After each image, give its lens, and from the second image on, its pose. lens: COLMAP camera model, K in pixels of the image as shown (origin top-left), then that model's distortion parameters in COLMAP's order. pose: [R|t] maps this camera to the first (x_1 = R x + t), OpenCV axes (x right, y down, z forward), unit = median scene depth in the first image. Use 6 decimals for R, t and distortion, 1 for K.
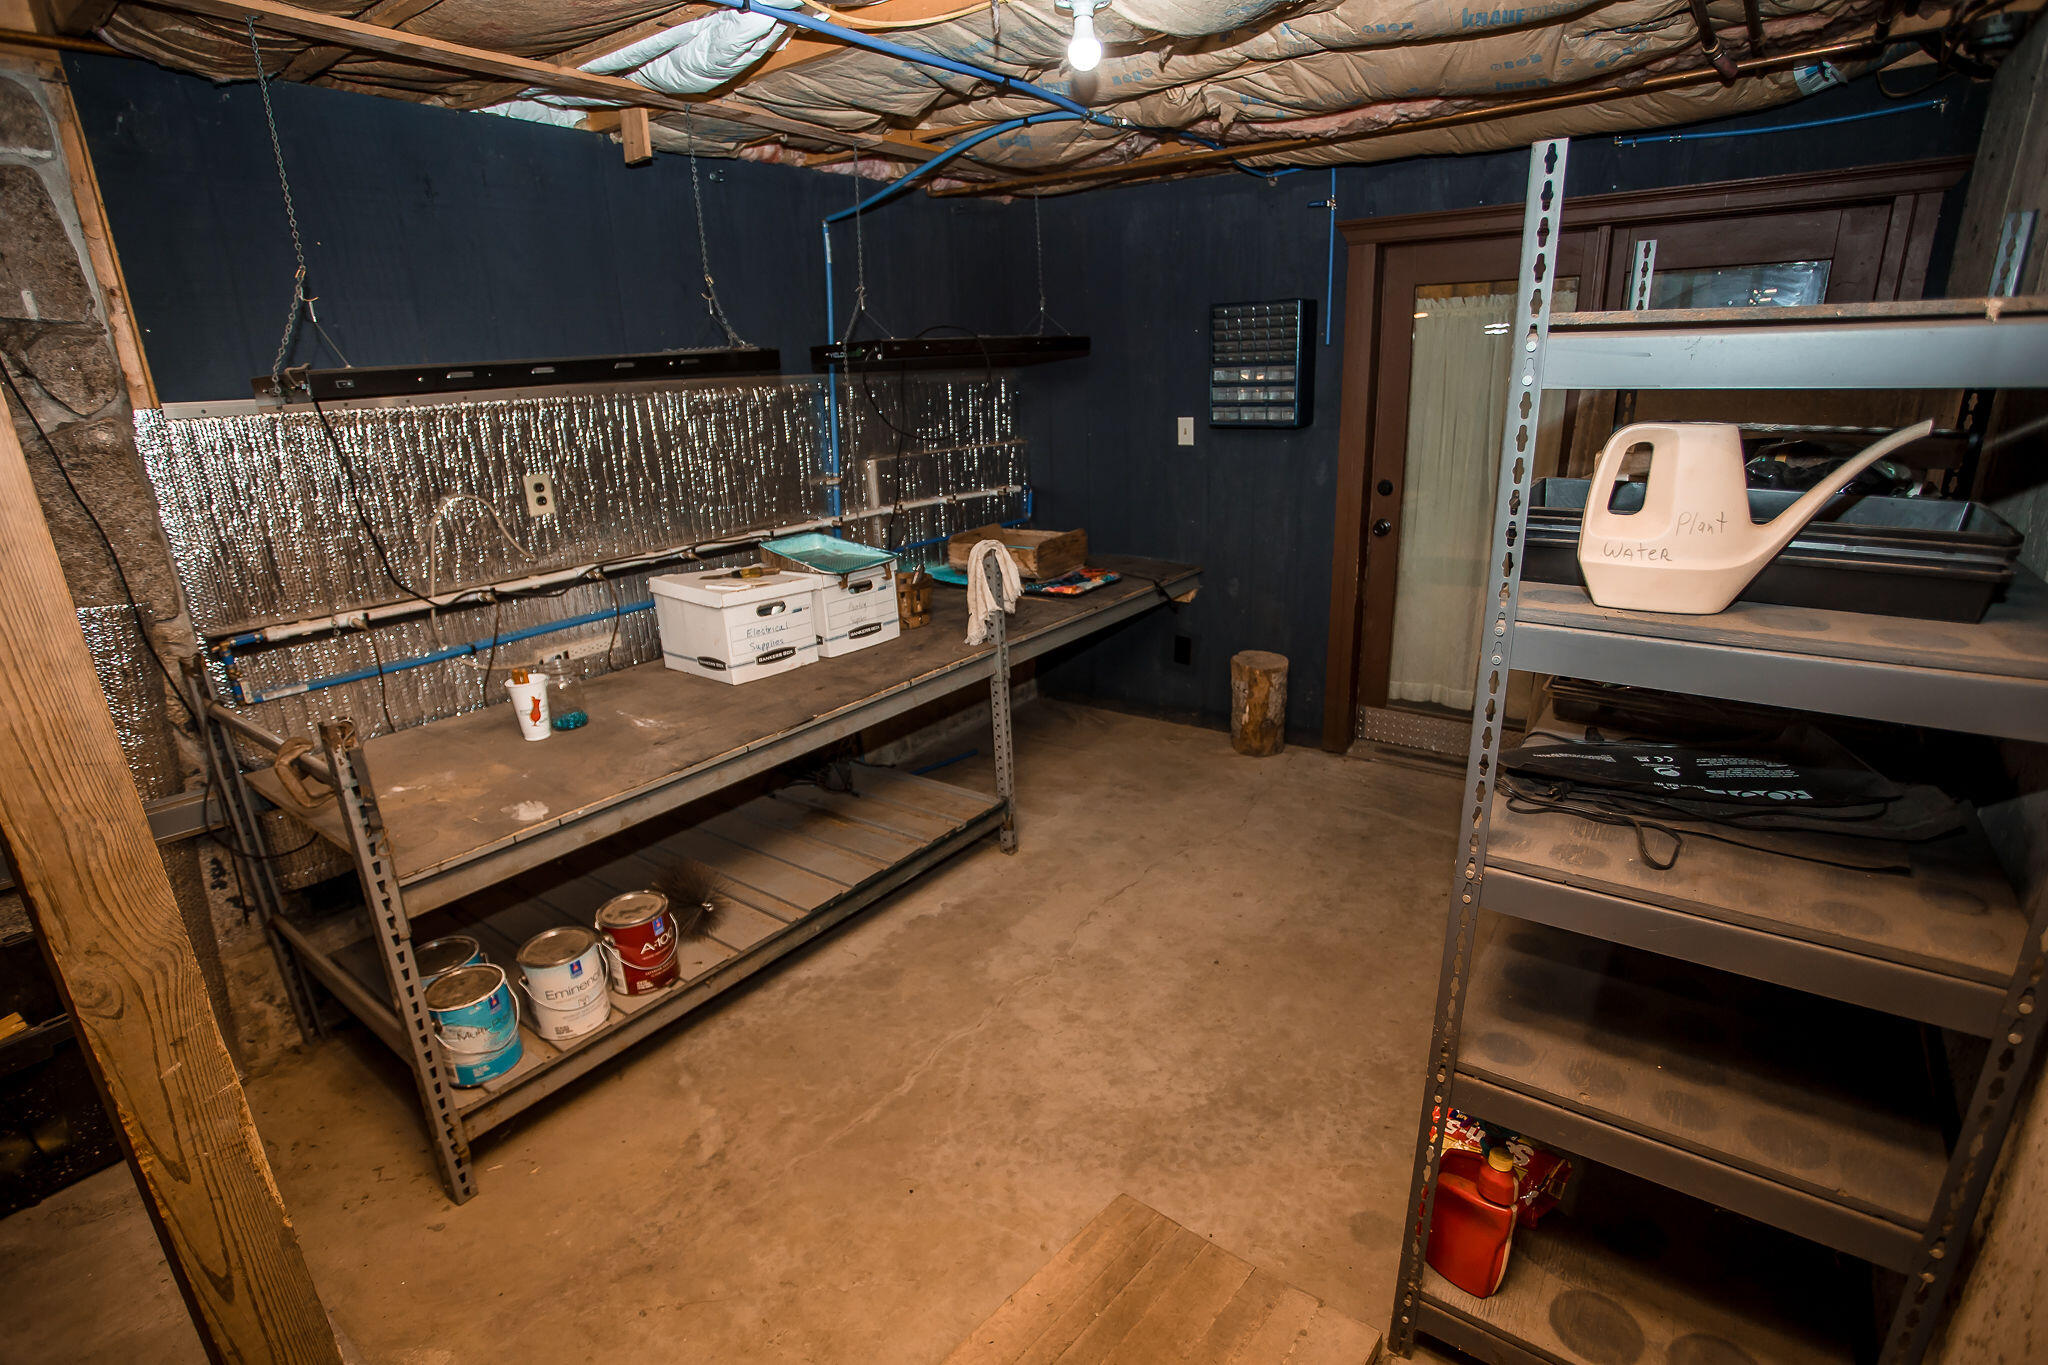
lens RADIAL K [[1000.1, 0, 1016.5], [0, 1000.1, 689.5], [0, 0, 1]] dist [-0.084021, 0.038191]
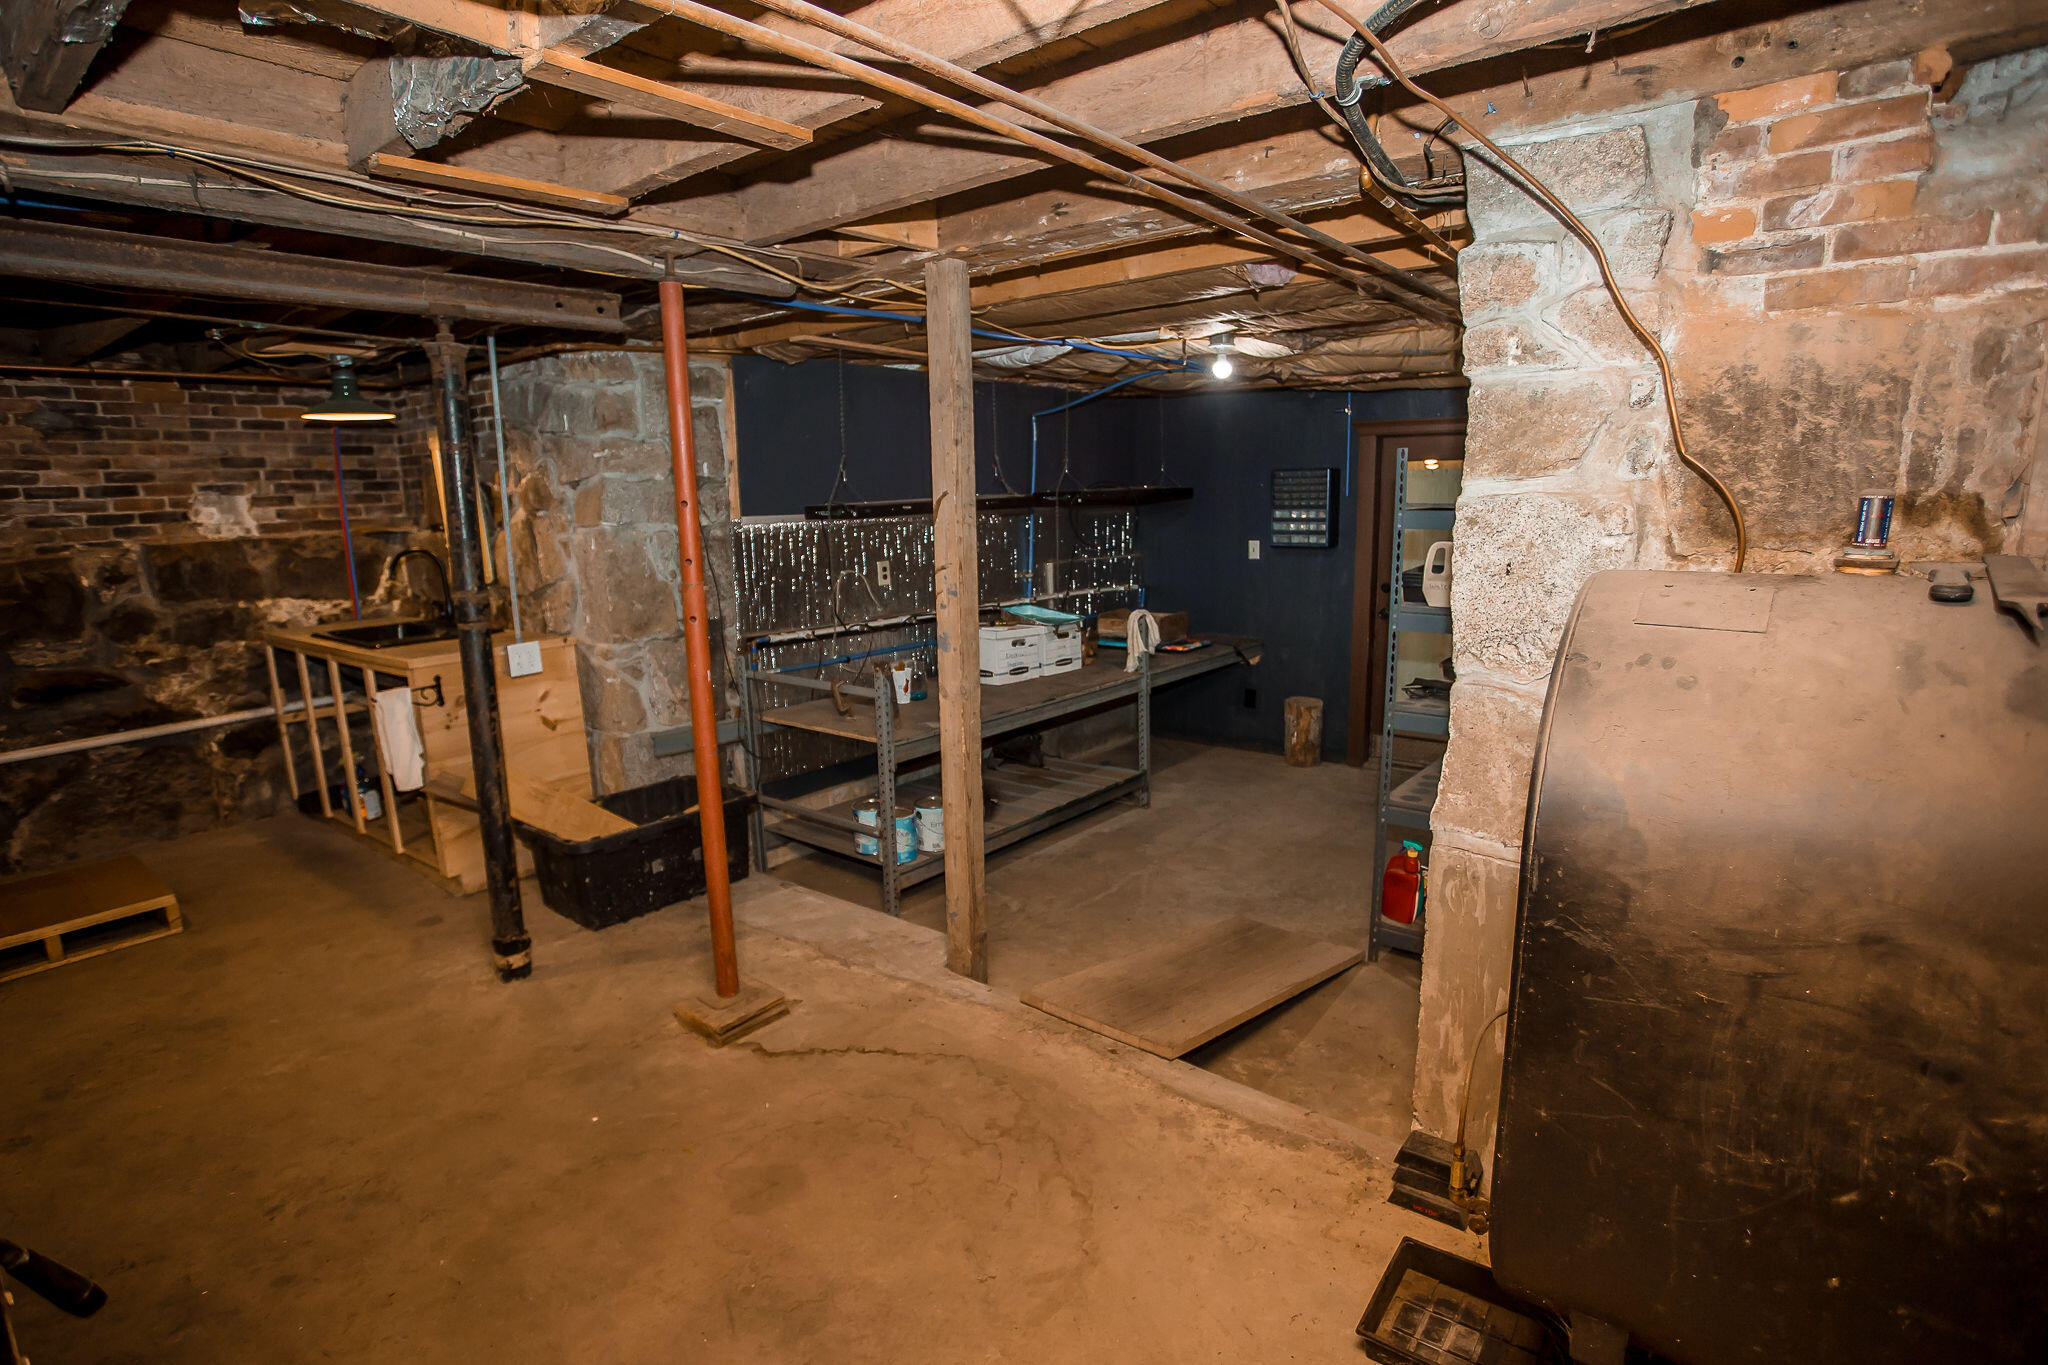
lens RADIAL K [[1000.1, 0, 1016.5], [0, 1000.1, 689.5], [0, 0, 1]] dist [-0.084021, 0.038191]
pose [[0.998839, 0.025697, -0.040759, -0.150798], [-0.030354, 0.992537, -0.118105, 0.171432], [0.037420, 0.119205, 0.992164, -0.595801]]
